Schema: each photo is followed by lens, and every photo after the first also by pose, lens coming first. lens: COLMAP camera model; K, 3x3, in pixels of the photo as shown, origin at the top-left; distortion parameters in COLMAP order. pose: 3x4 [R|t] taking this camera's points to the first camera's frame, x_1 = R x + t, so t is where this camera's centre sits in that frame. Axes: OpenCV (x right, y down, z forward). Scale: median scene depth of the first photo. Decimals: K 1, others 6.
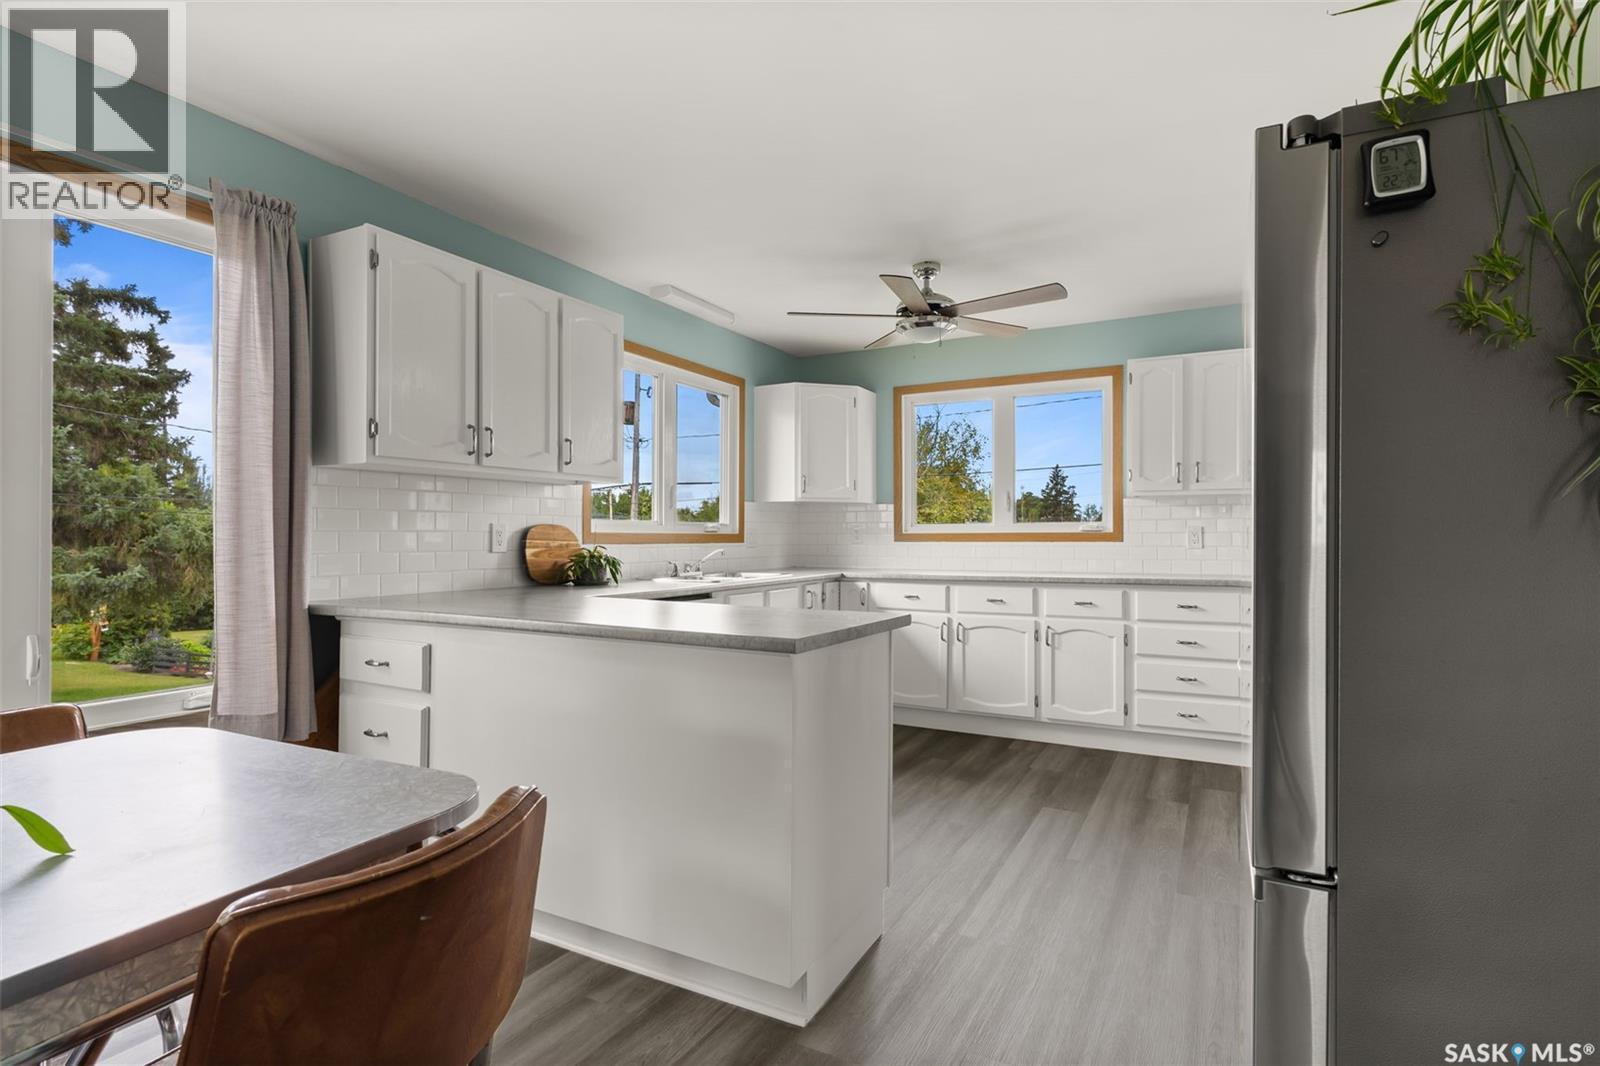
lens RADIAL K [[783.1, 0, 800.0], [0, 783.1, 533.0], [0, 0, 1]] dist [-0.002341, 0.000204]
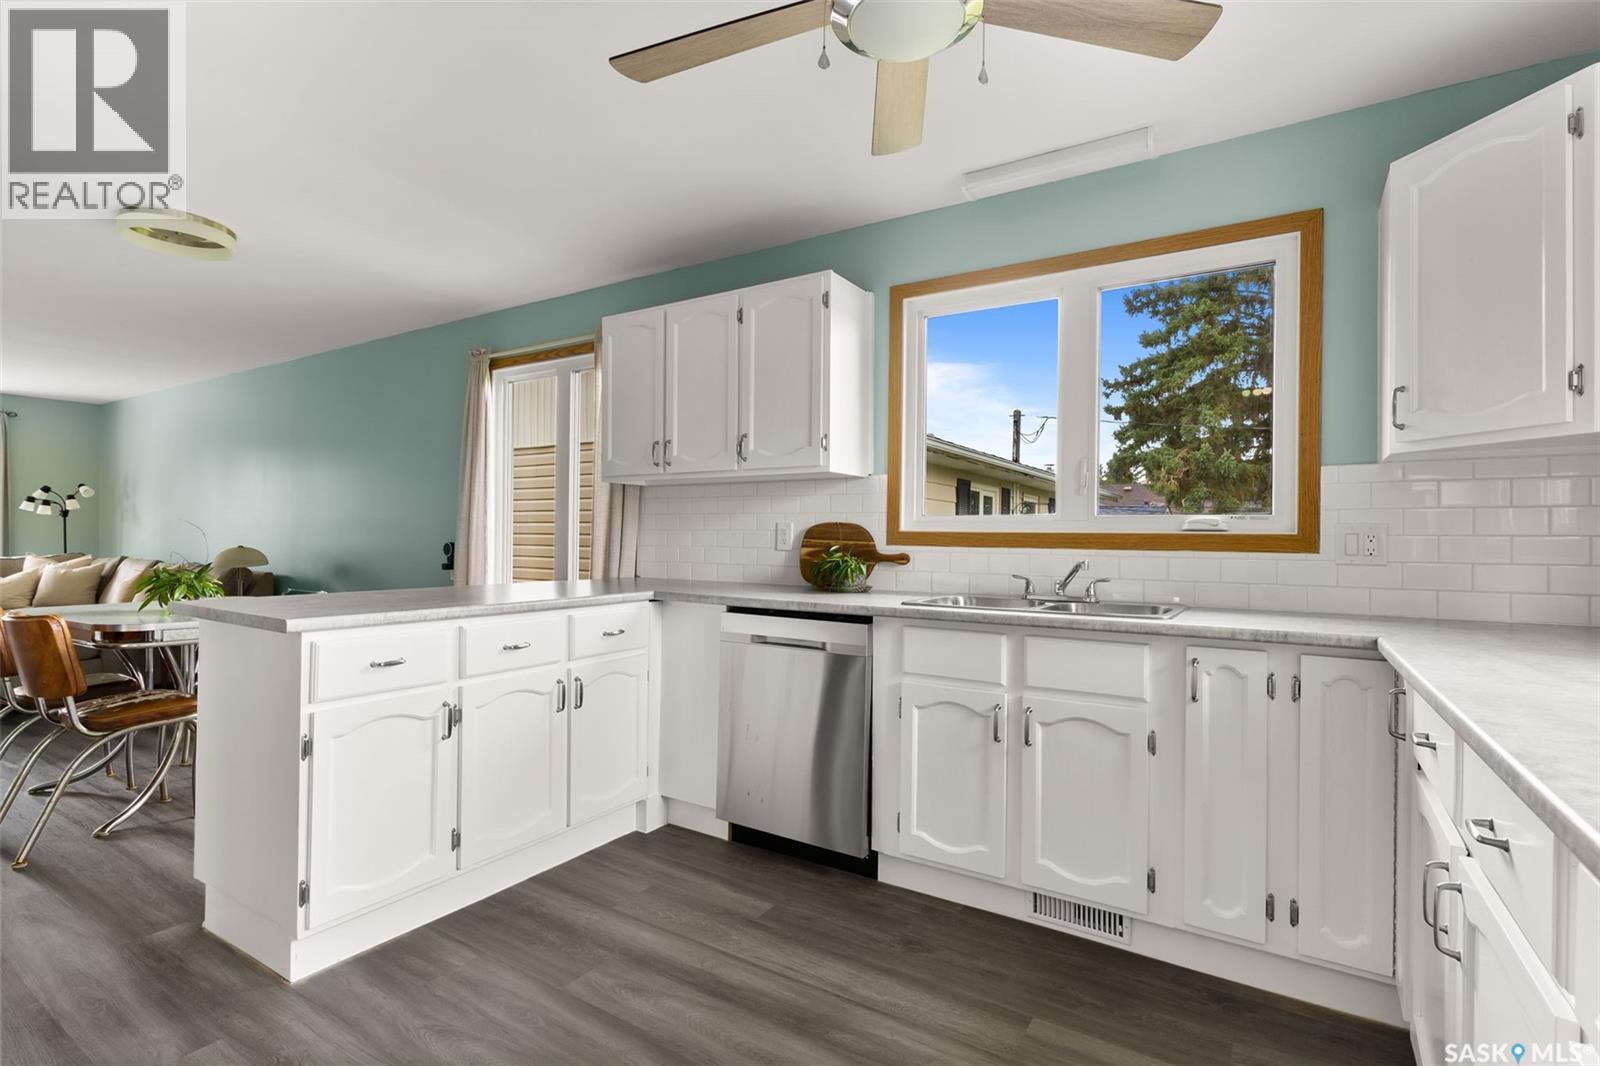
lens RADIAL K [[756.8, 0, 800.0], [0, 756.8, 533.0], [0, 0, 1]] dist [-0.000415, 0.000008]
pose [[-0.065229, -0.010504, -0.997815, 0.483784], [-0.010728, 0.999894, -0.009825, 0.009204], [0.997813, 0.010064, -0.065335, 0.857035]]
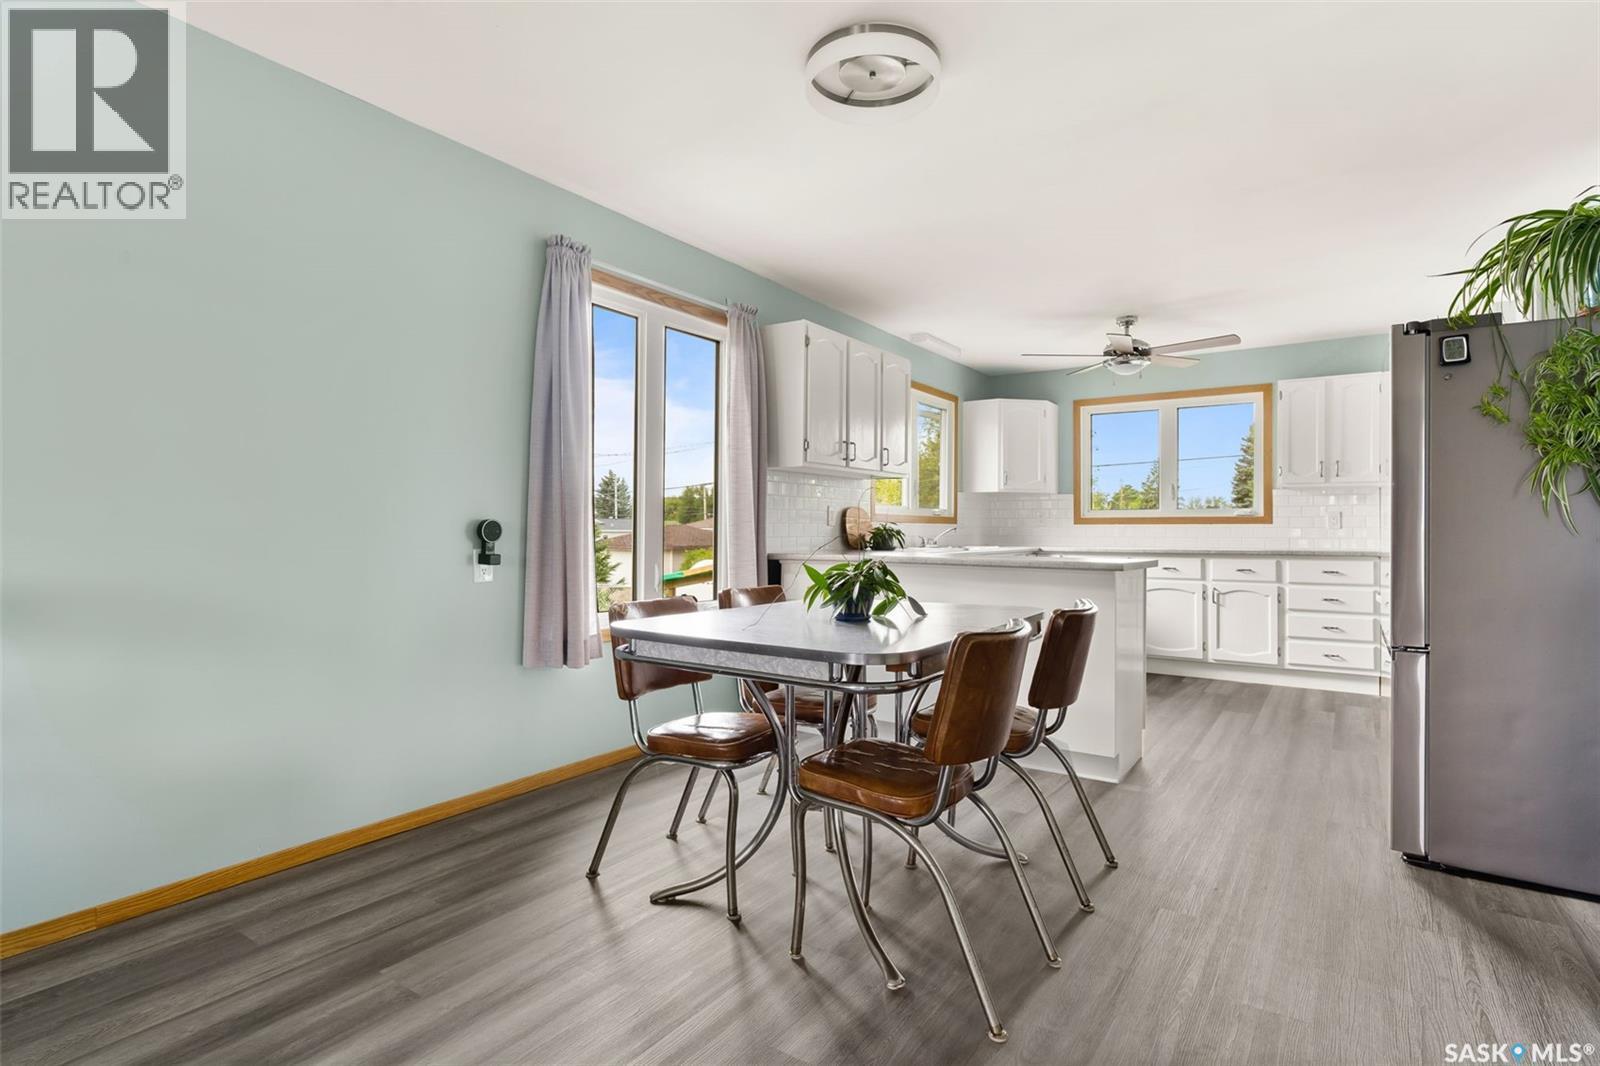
lens RADIAL K [[789.4, 0, 804.0], [0, 789.4, 518.7], [0, 0, 1]] dist [0.001200, 0.000077]
pose [[0.994556, 0.004121, -0.104122, -0.222985], [-0.005135, 0.999942, -0.009470, 0.020604], [0.104077, 0.009953, 0.994519, -0.371569]]
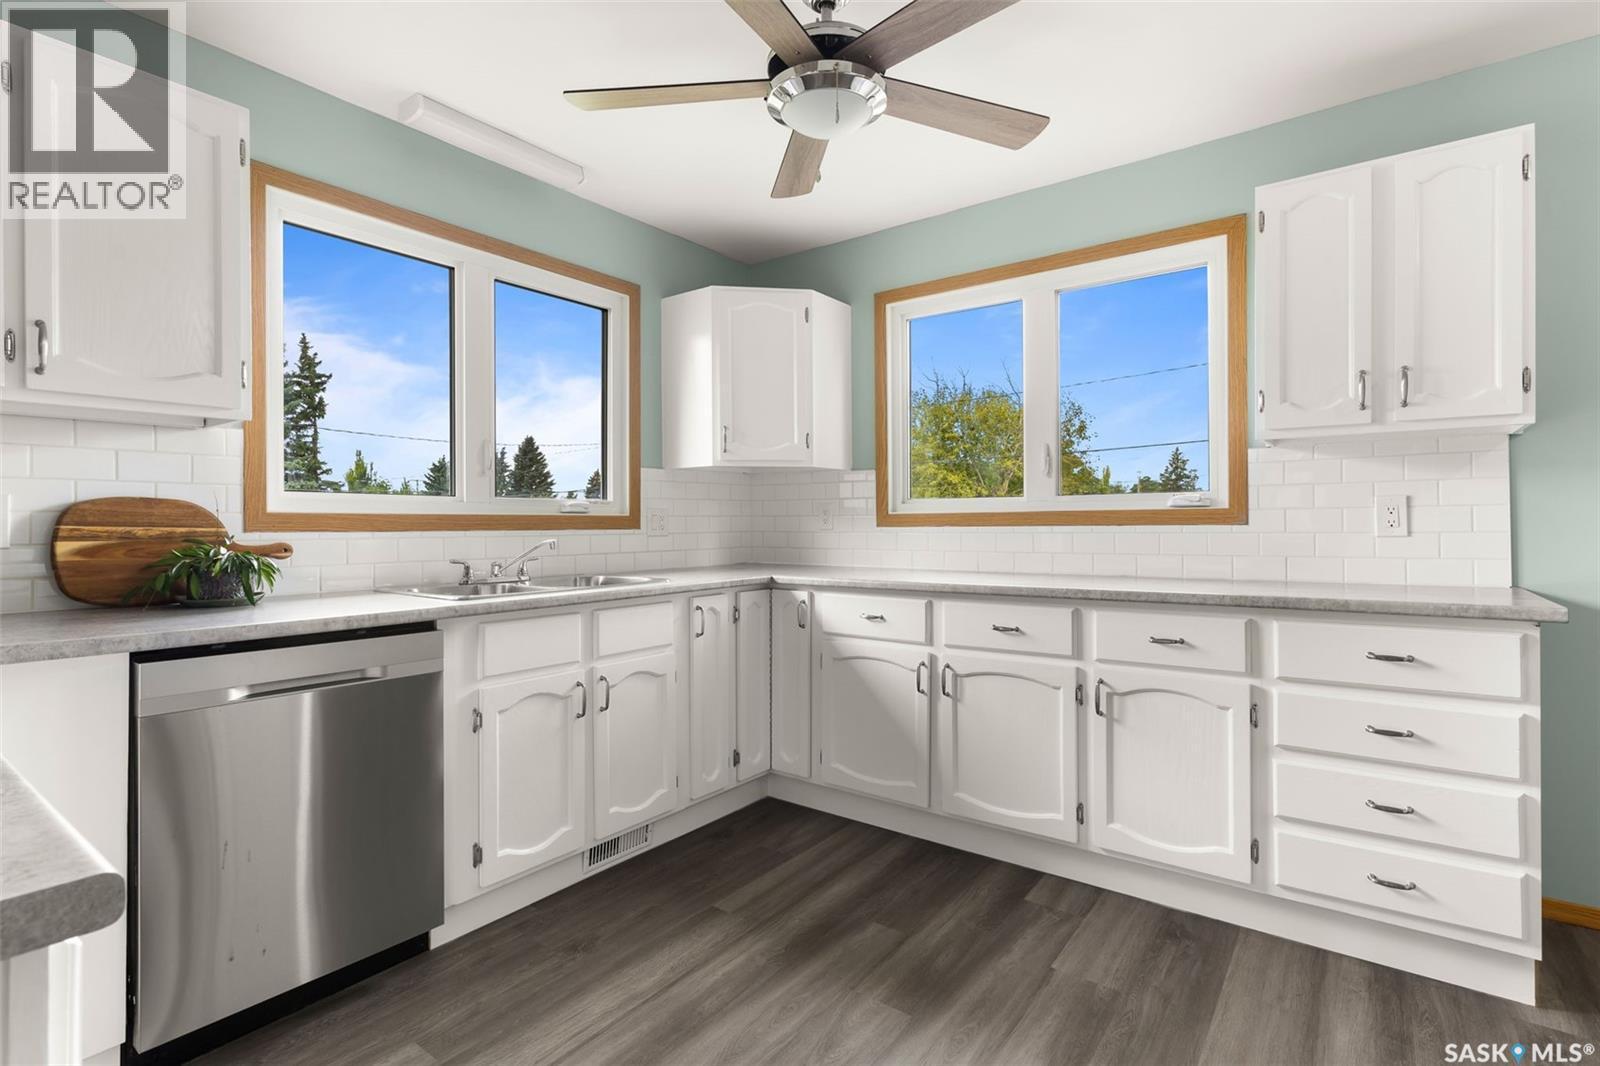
lens RADIAL K [[760.0, 0, 796.6], [0, 760.0, 522.0], [0, 0, 1]] dist [0.002116, 0.000206]
pose [[0.989199, -0.005254, -0.146485, 0.187185], [0.005631, 0.999982, 0.002165, 0.006754], [0.146471, -0.002967, 0.989211, 0.448263]]
